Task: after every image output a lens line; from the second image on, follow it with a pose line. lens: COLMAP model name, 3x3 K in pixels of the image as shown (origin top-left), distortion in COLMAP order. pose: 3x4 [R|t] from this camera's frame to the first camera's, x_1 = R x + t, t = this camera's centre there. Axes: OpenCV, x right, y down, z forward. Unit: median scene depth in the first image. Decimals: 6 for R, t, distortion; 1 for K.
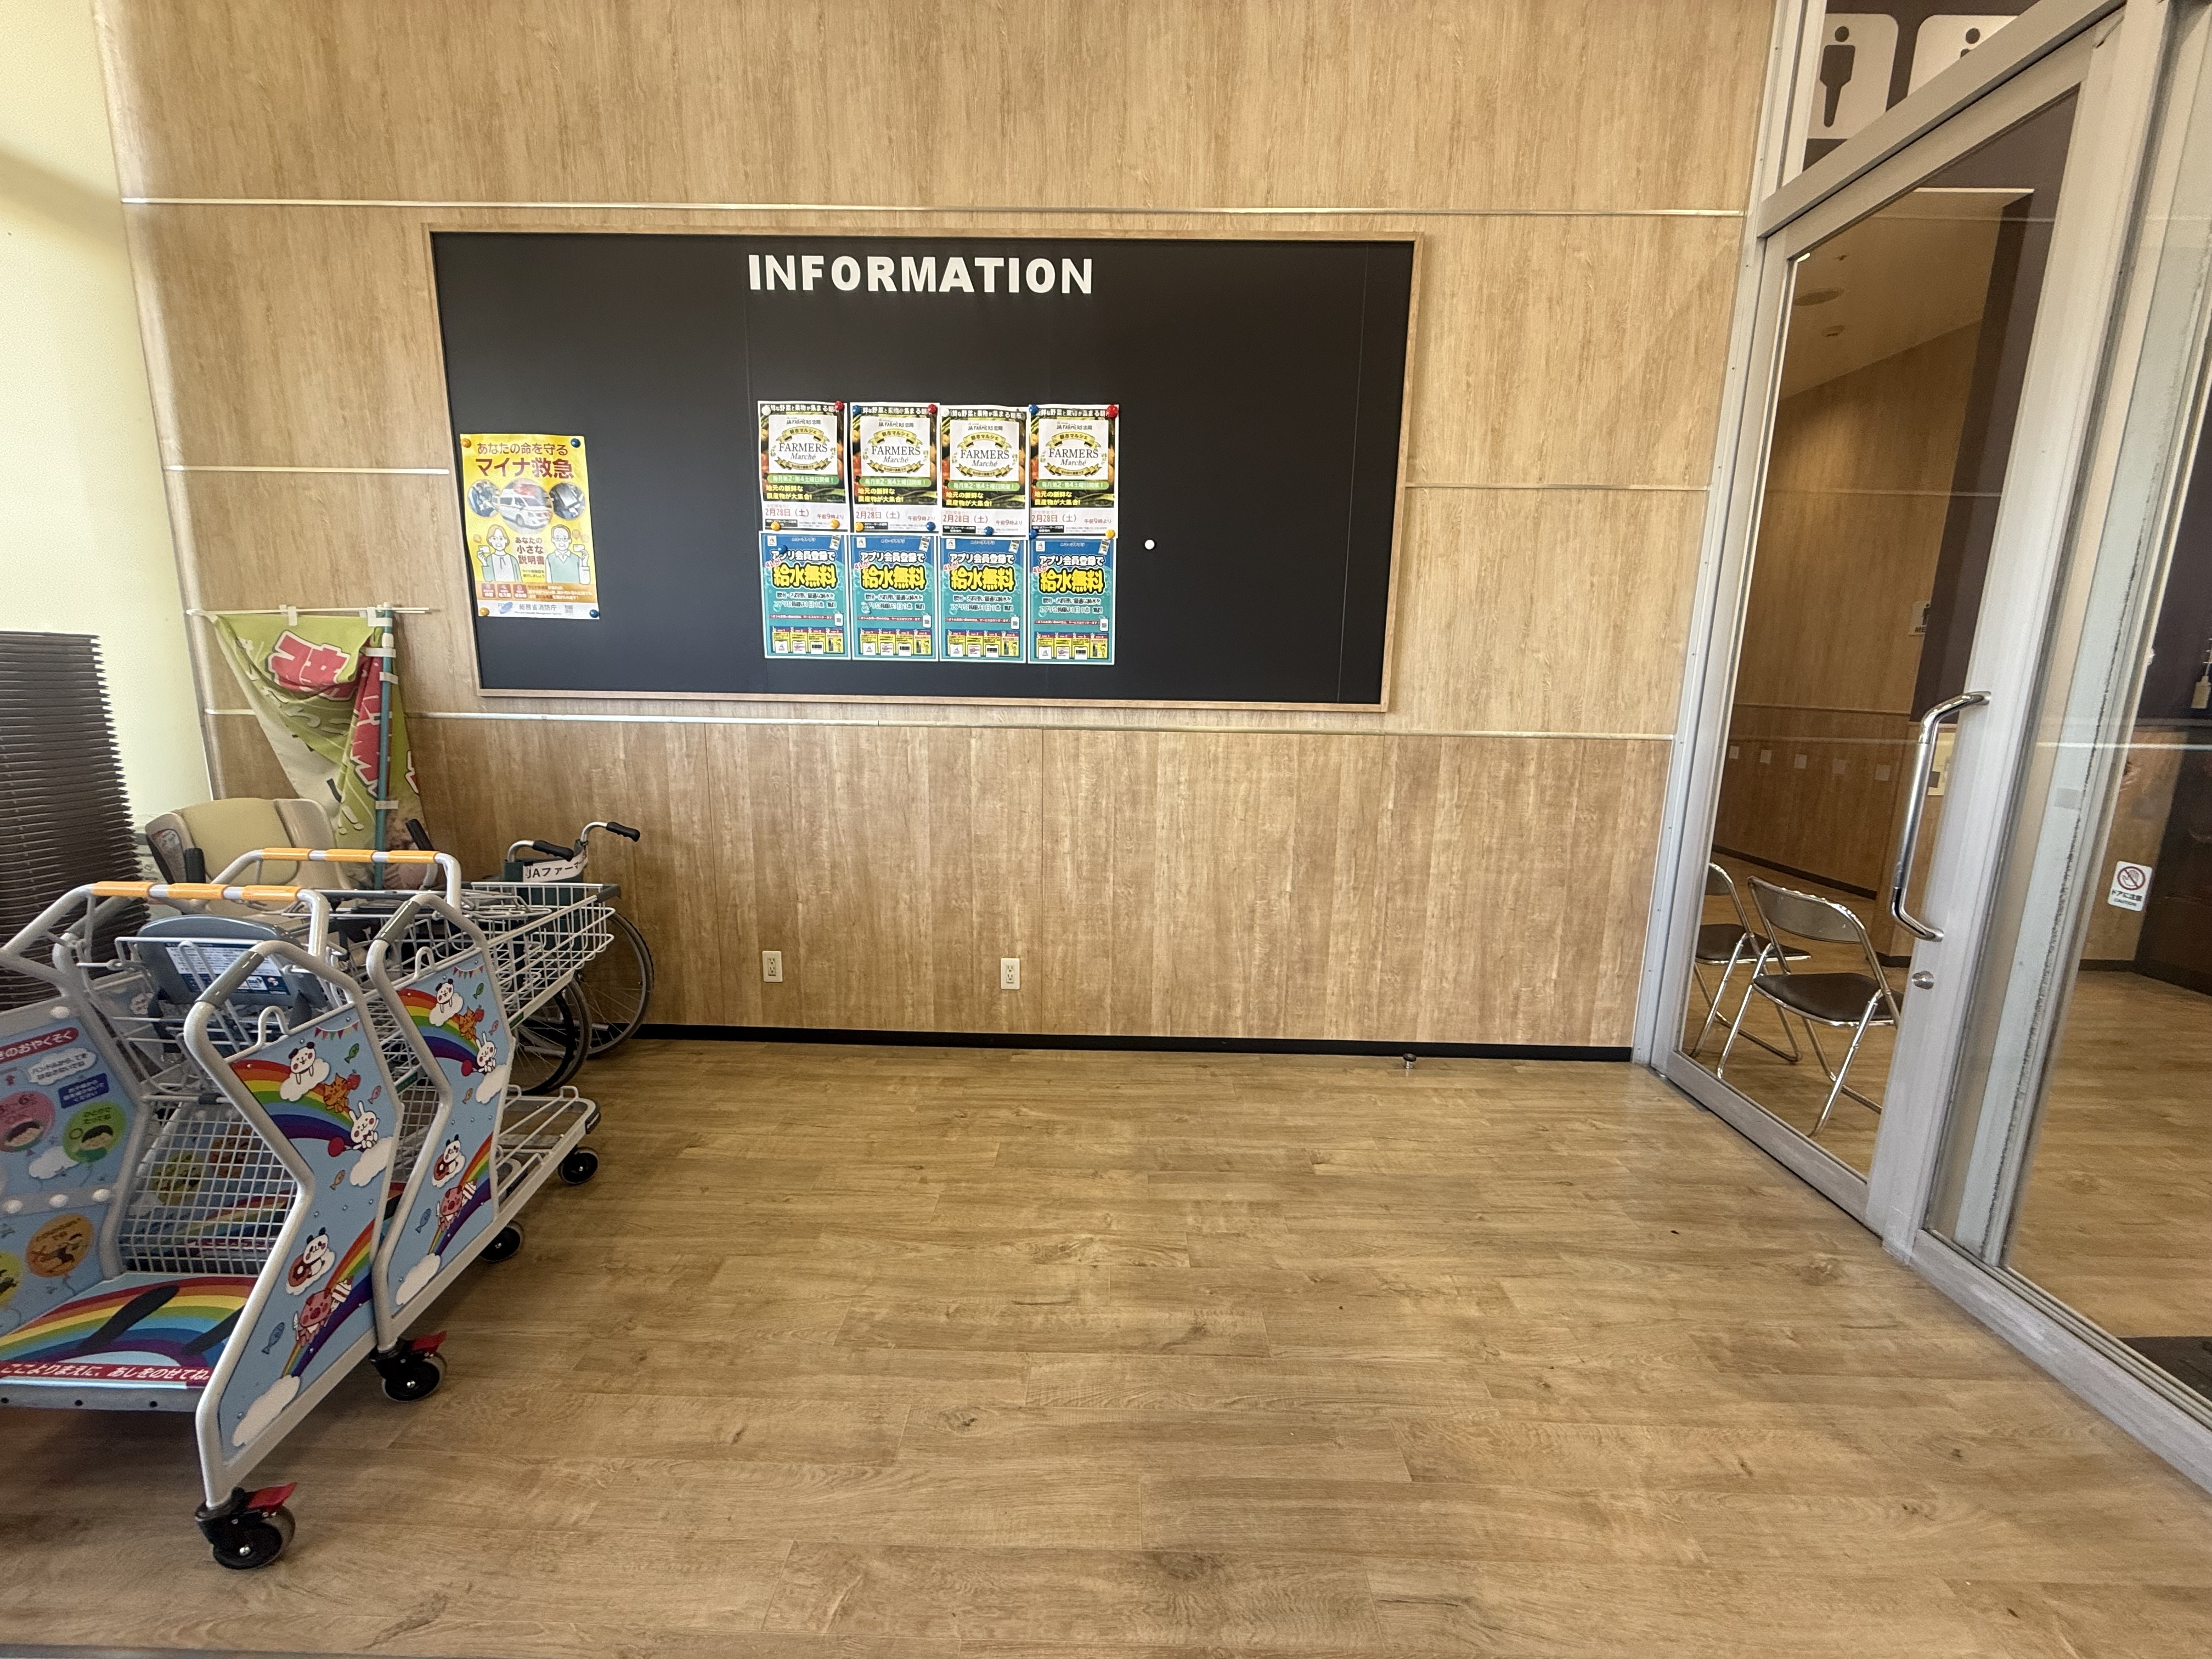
lens RADIAL K [[886.1, 0, 1099.8], [0, 886.1, 822.5], [0, 0, 1]] dist [0.007621, -0.000591]
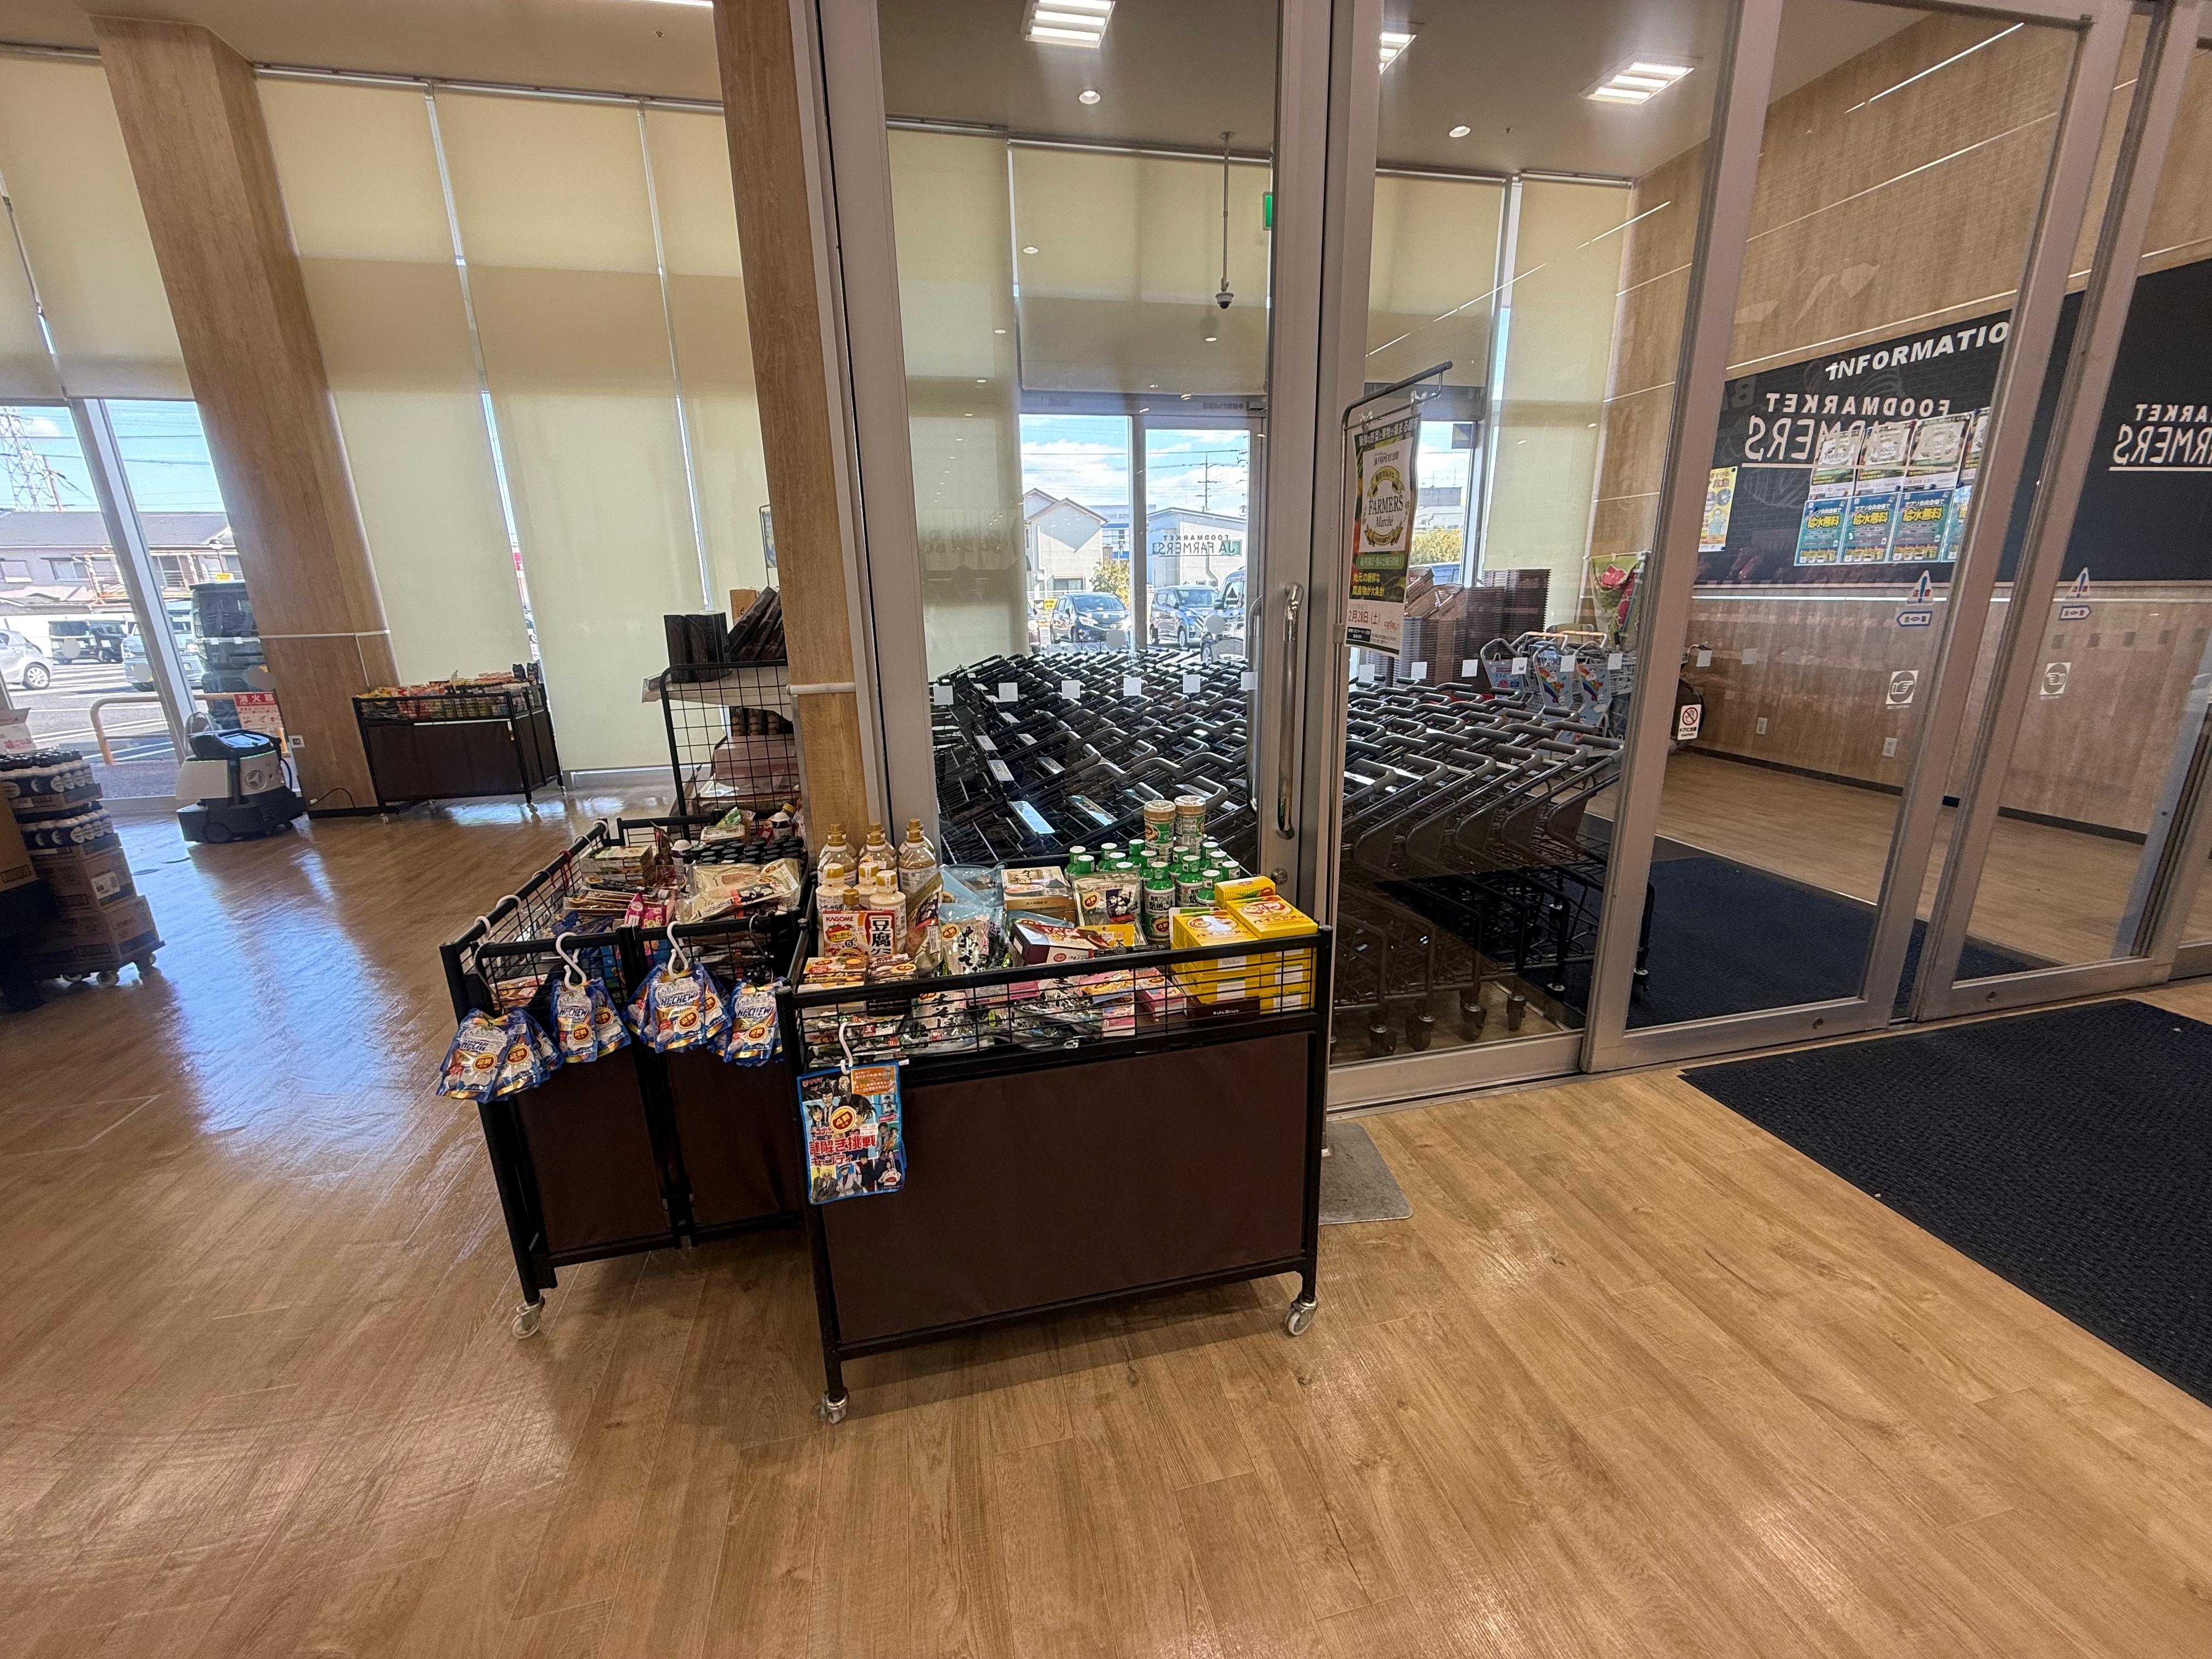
lens RADIAL K [[886.1, 0, 1105.7], [0, 886.1, 833.8], [0, 0, 1]] dist [0.007621, -0.000591]
pose [[0.245341, 0.241863, -0.938781, 1.344086], [-0.144241, 0.966706, 0.211362, 0.209593], [0.958646, 0.083555, 0.272059, -1.040191]]
